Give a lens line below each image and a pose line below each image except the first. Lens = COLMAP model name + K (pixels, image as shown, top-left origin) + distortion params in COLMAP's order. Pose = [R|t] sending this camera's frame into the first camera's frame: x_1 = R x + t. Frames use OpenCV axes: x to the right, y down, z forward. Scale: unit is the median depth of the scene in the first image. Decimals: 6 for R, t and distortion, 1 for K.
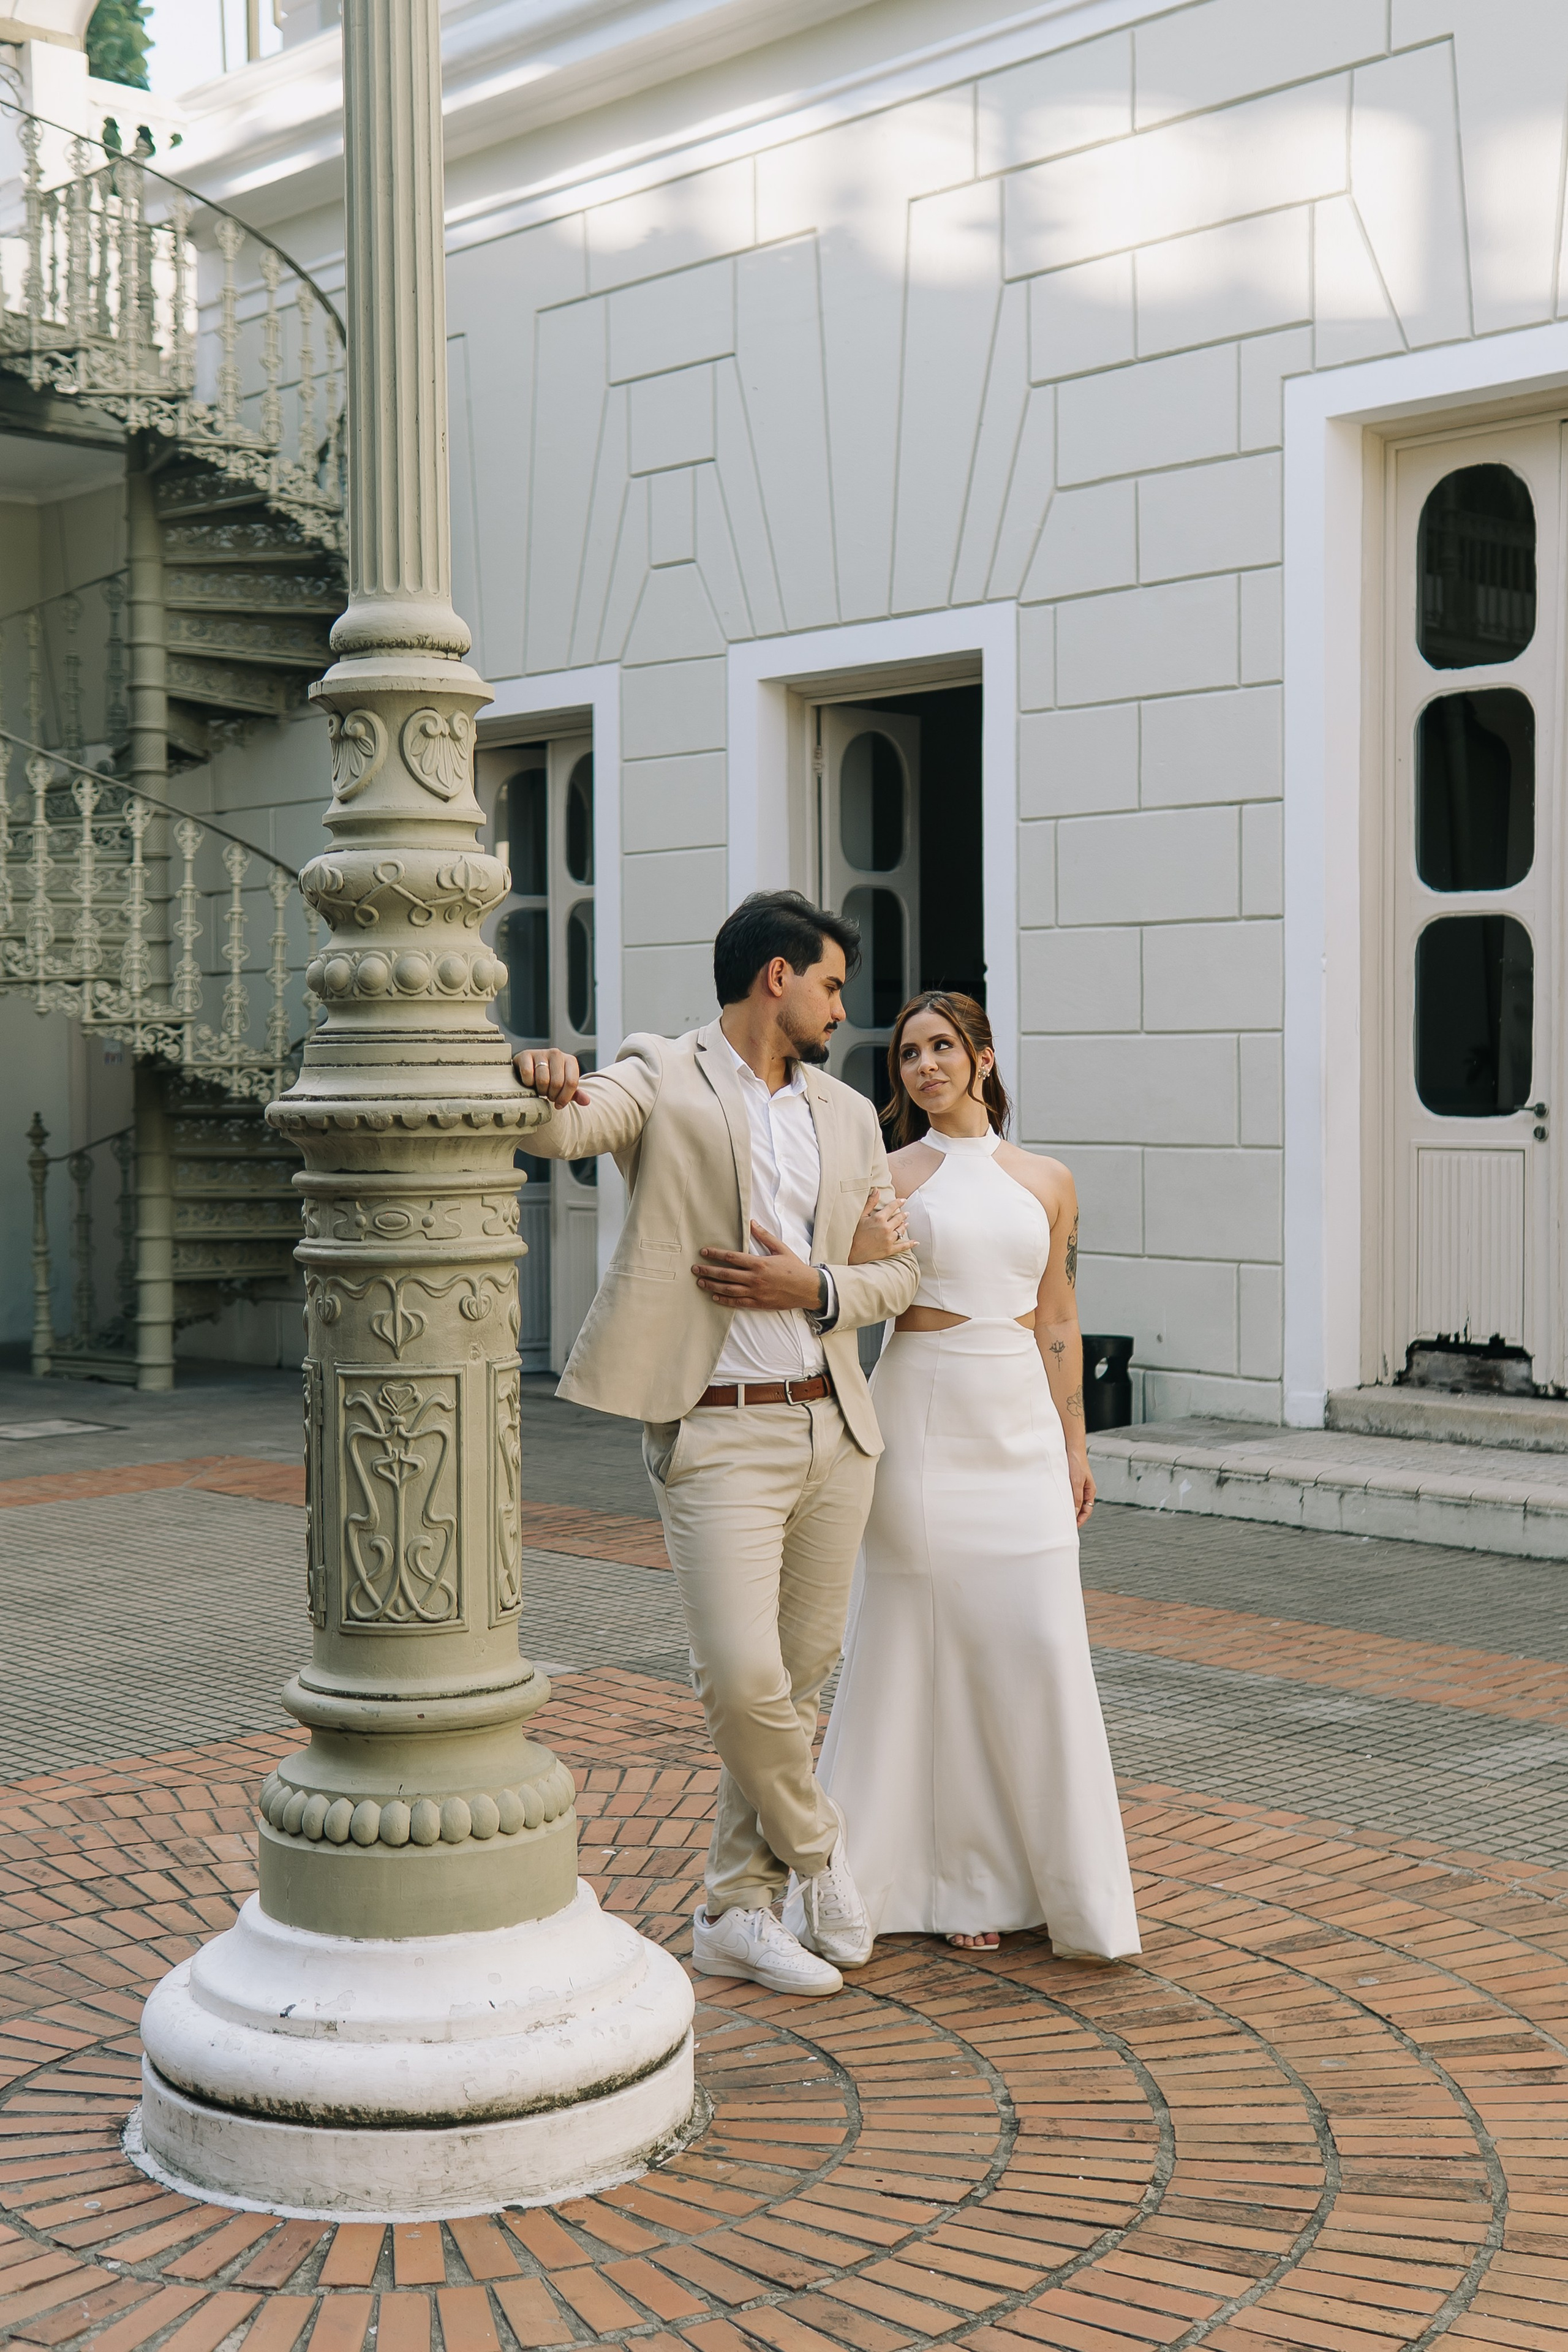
lens RADIAL K [[3043.8, 0, 790.4], [0, 3043.8, 1129.3], [0, 0, 1]] dist [0.013487, 0.068273]
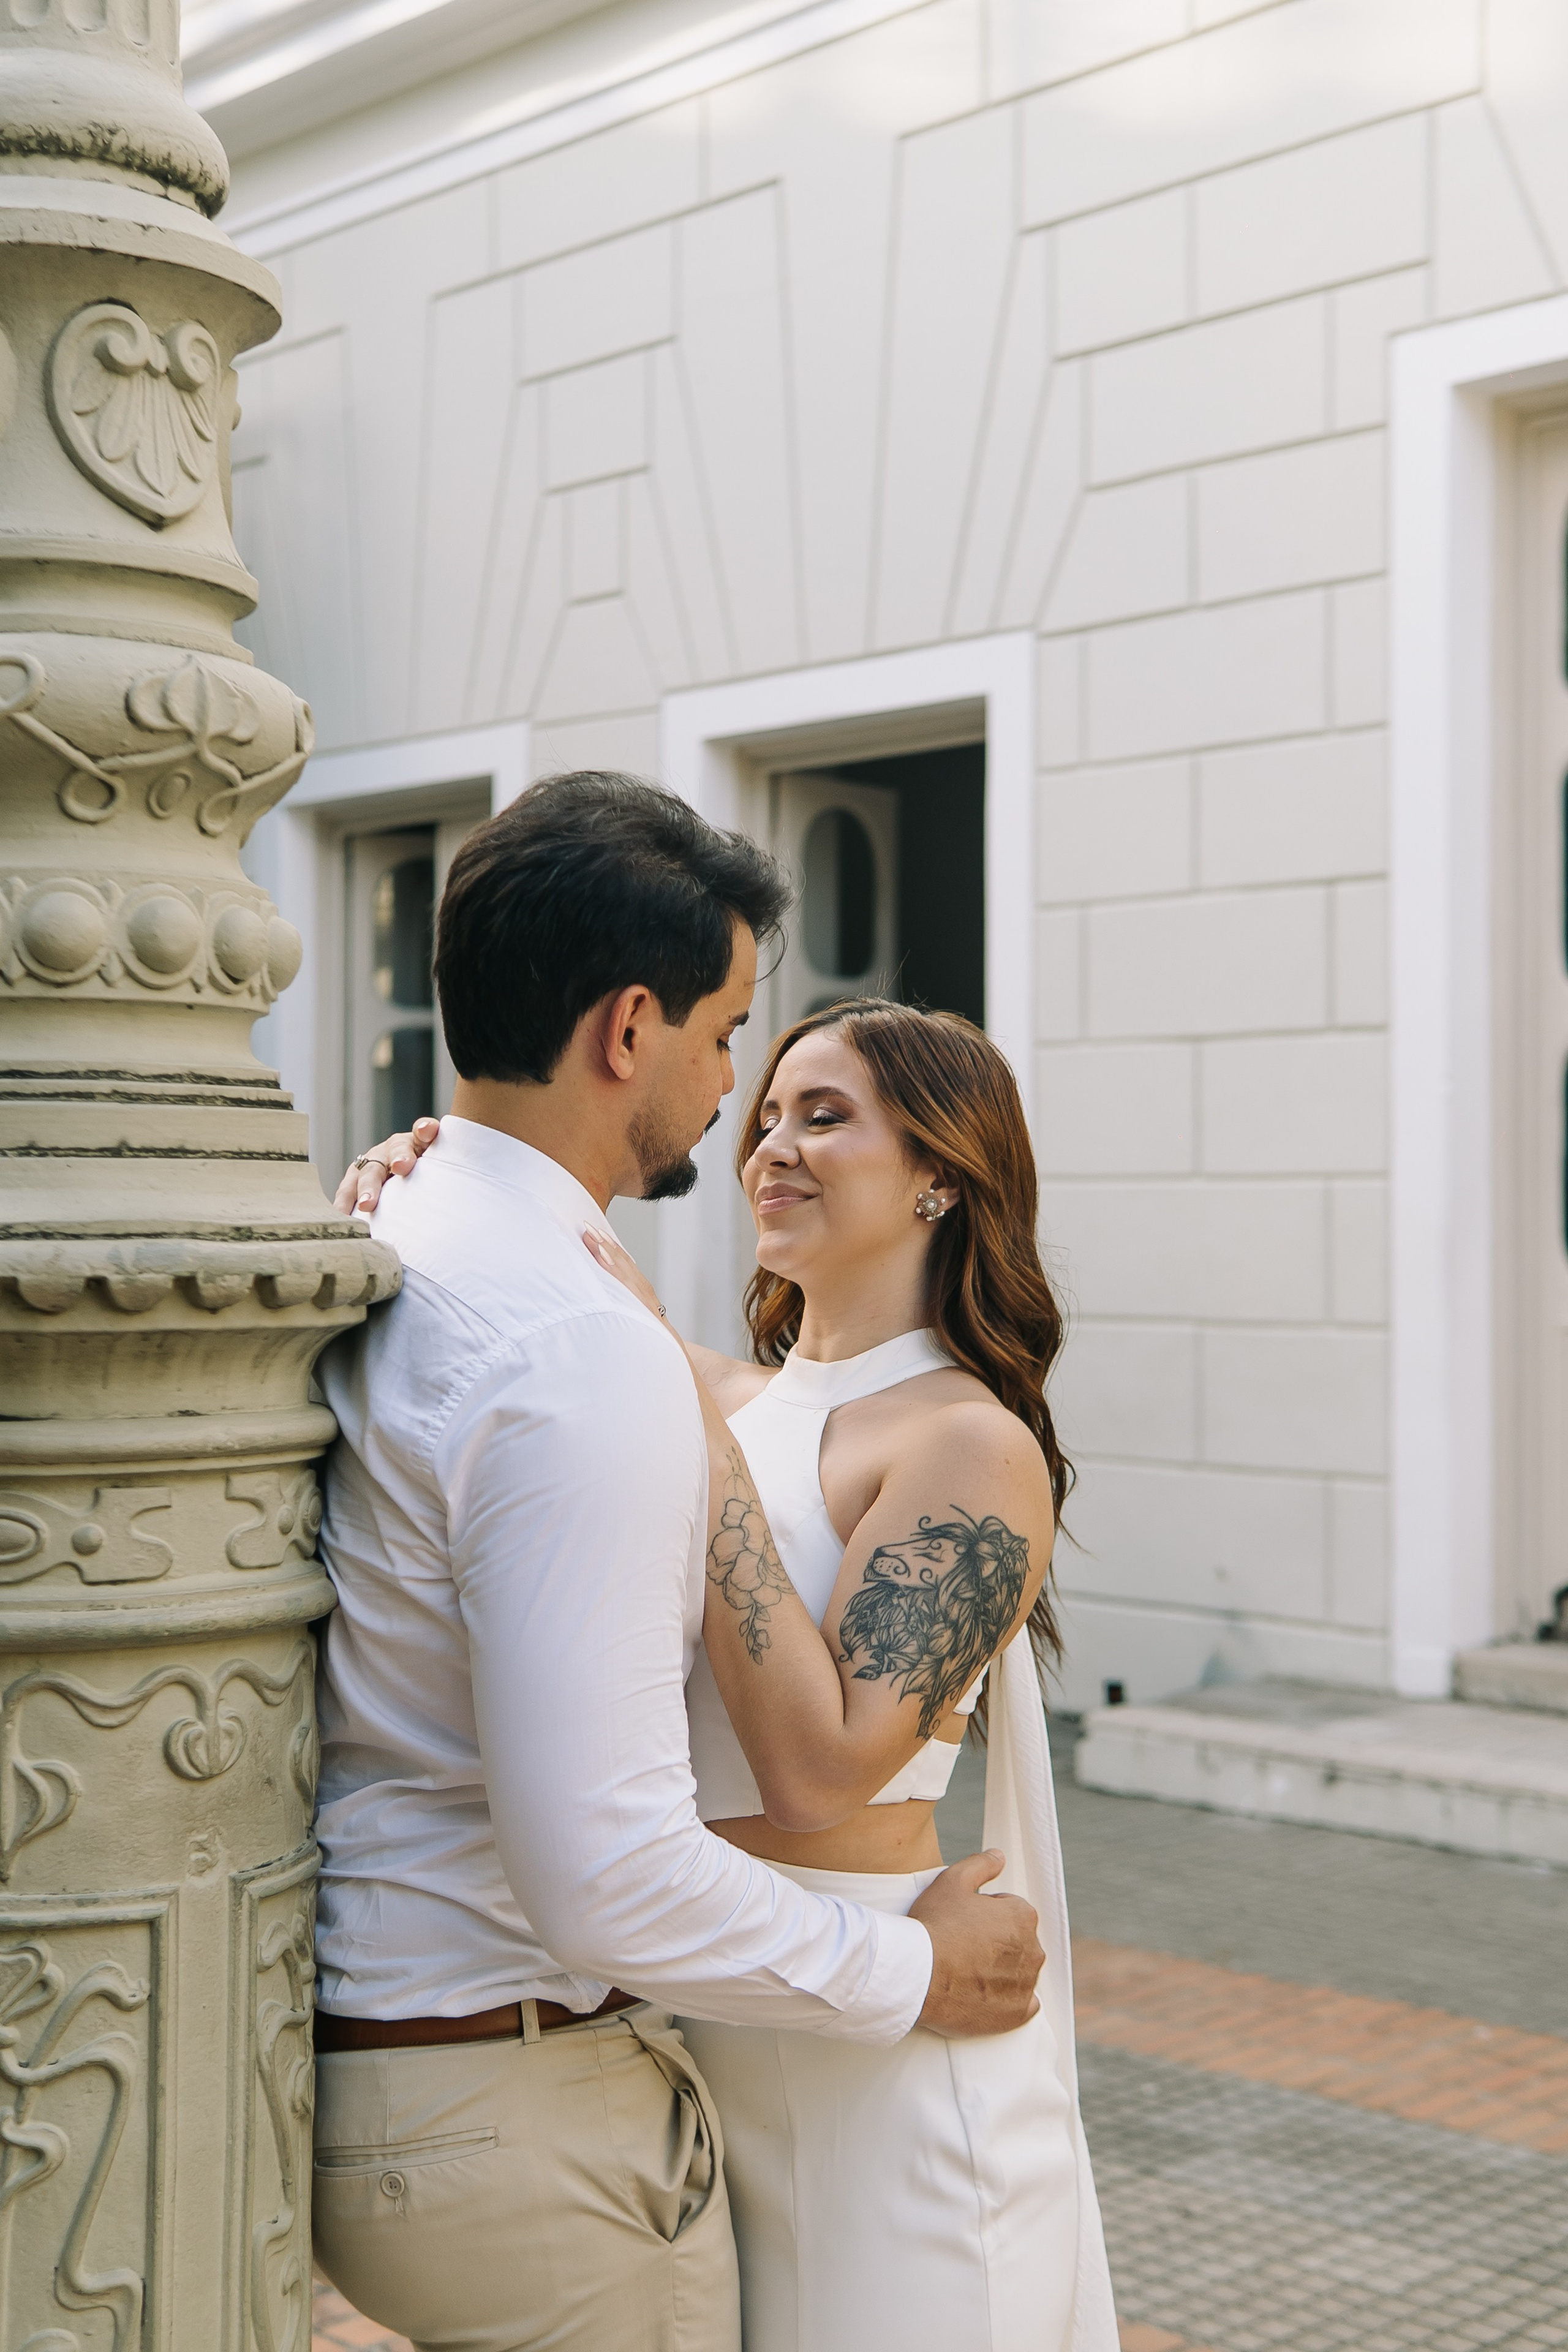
lens RADIAL K [[3060.2, 0, 784.0], [0, 3060.2, 1176.0], [0, 0, 1]] dist [0.016737, 0.157163]
pose [[0.999437, 0.011939, 0.031366, -0.022440], [-0.010758, 0.999236, -0.037570, -0.002185], [-0.031791, 0.037211, 0.998802, 0.332426]]
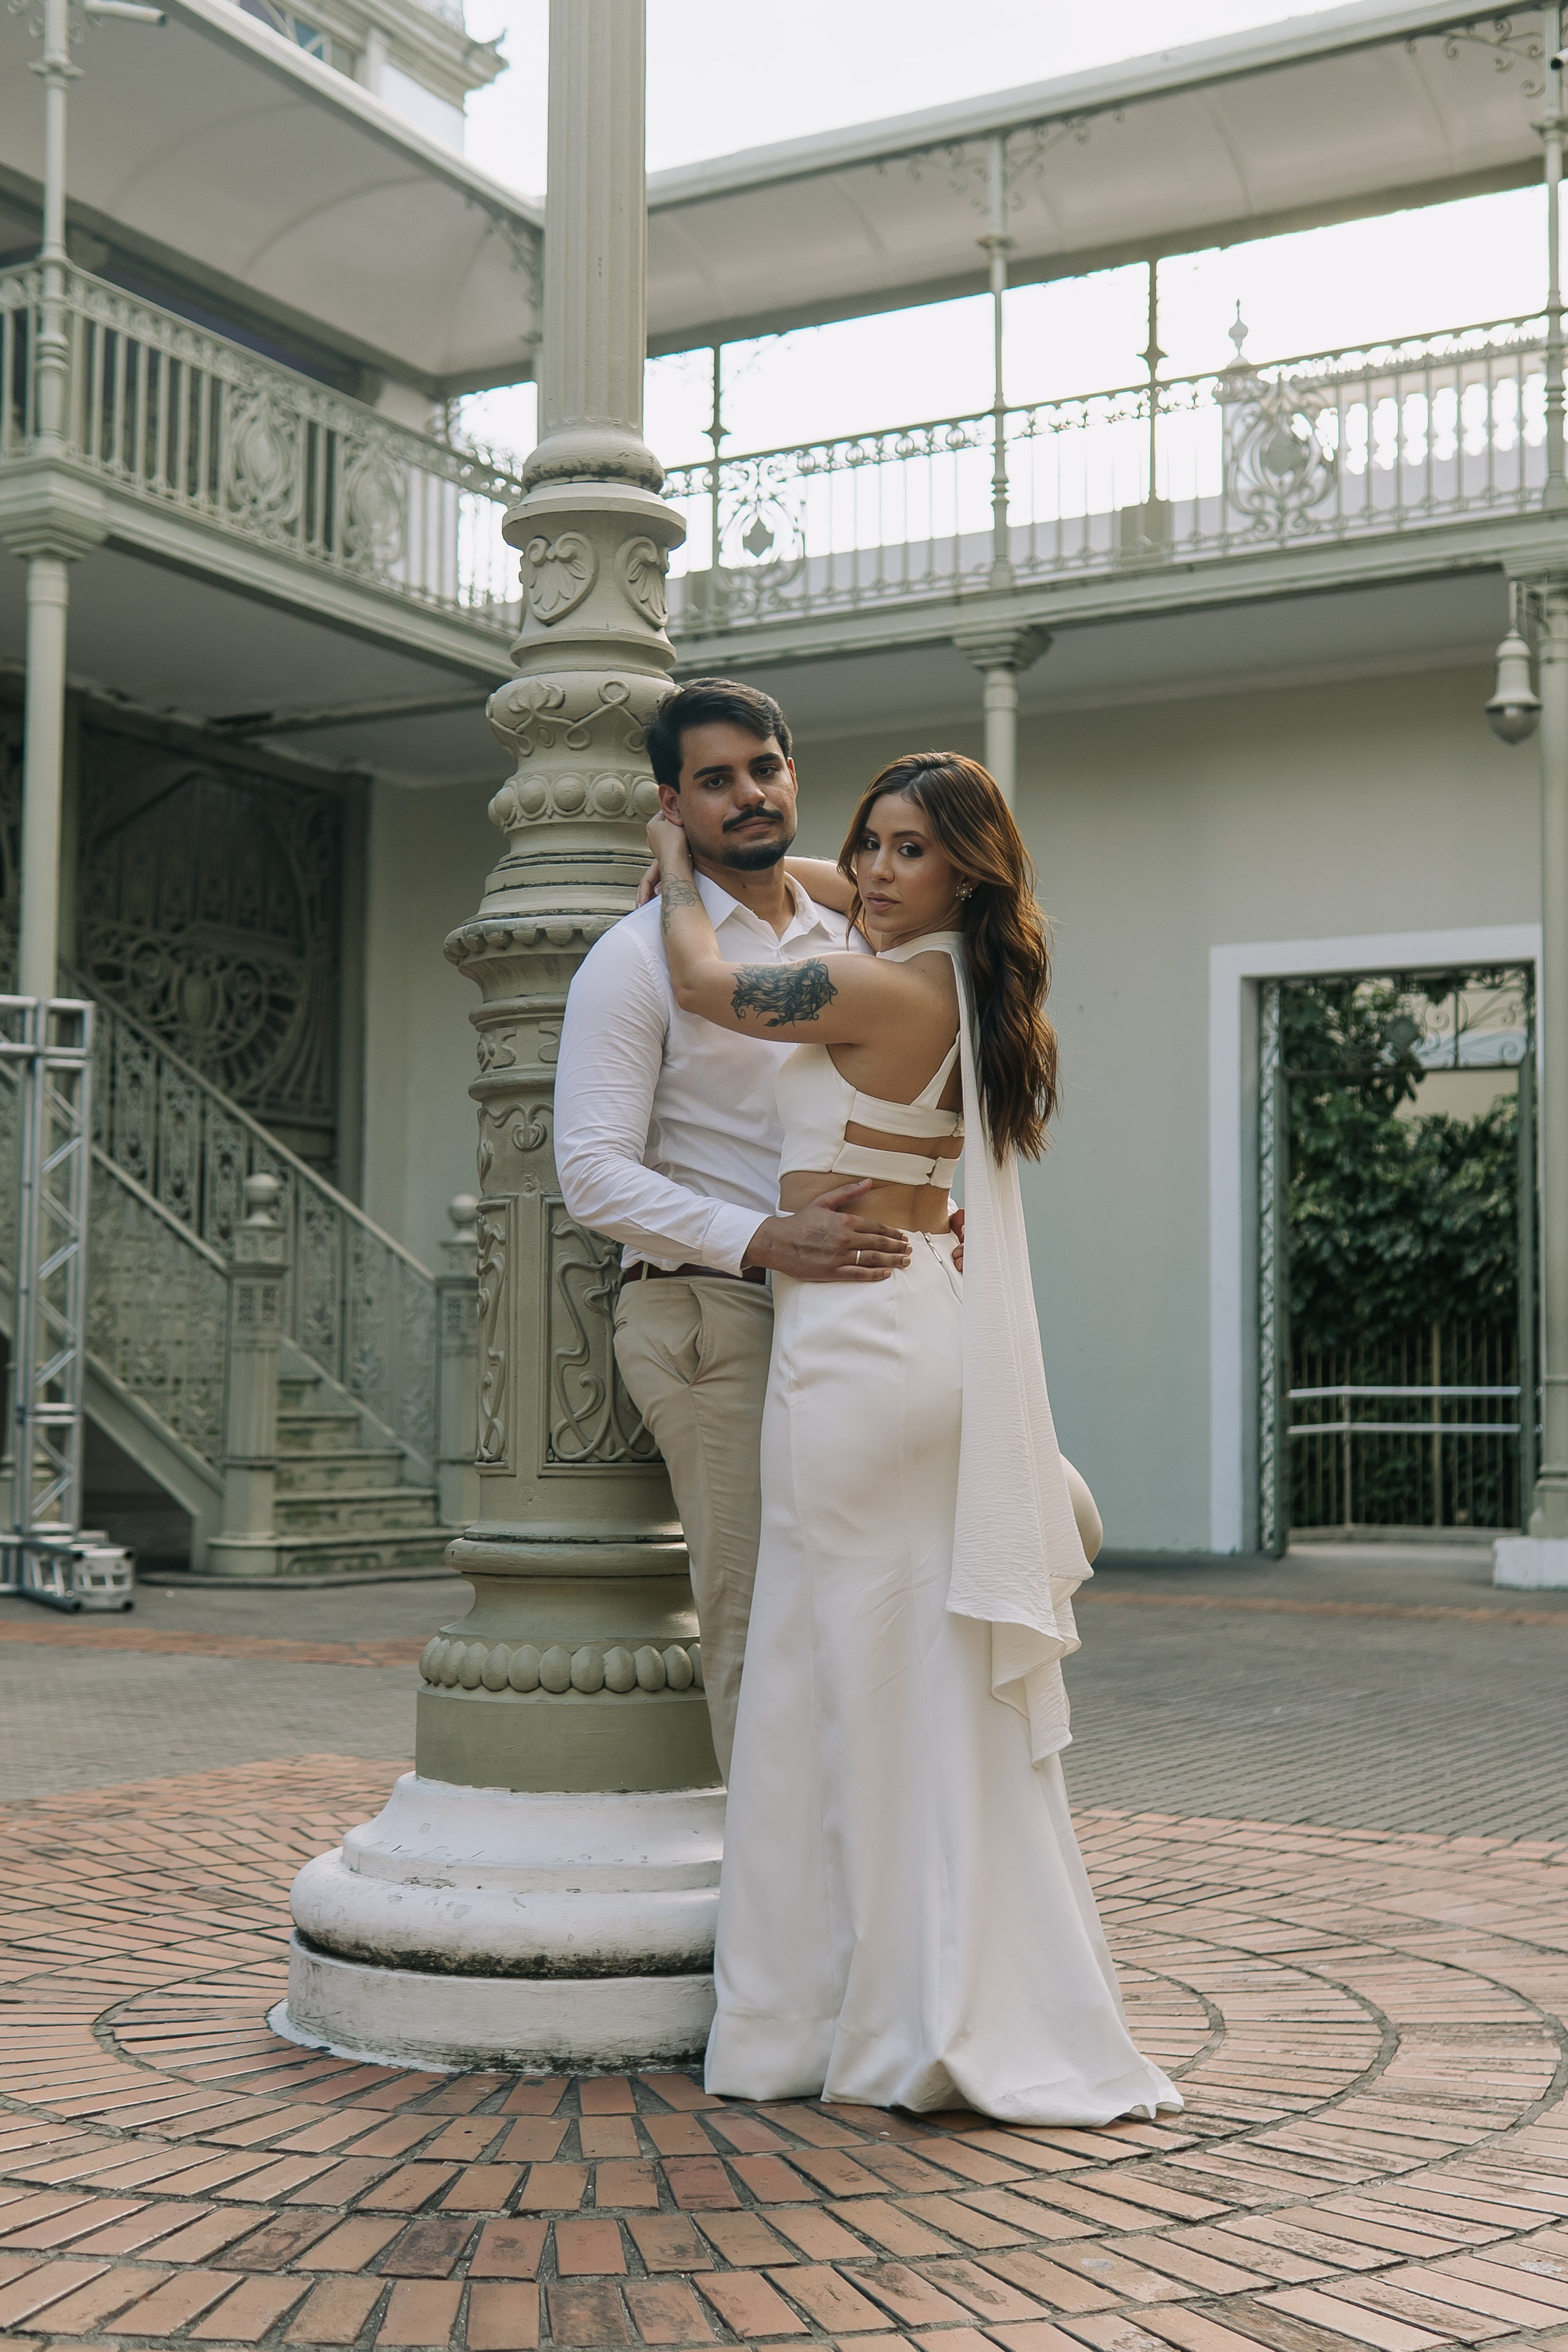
lens RADIAL K [[3043.8, 0, 790.4], [0, 3043.8, 1129.3], [0, 0, 1]] dist [0.013487, 0.068273]
pose [[0.289722, -0.071625, -0.954427, 0.478247], [-0.025225, 0.996278, -0.082423, 0.076133], [0.956778, 0.047955, 0.286837, 0.459740]]
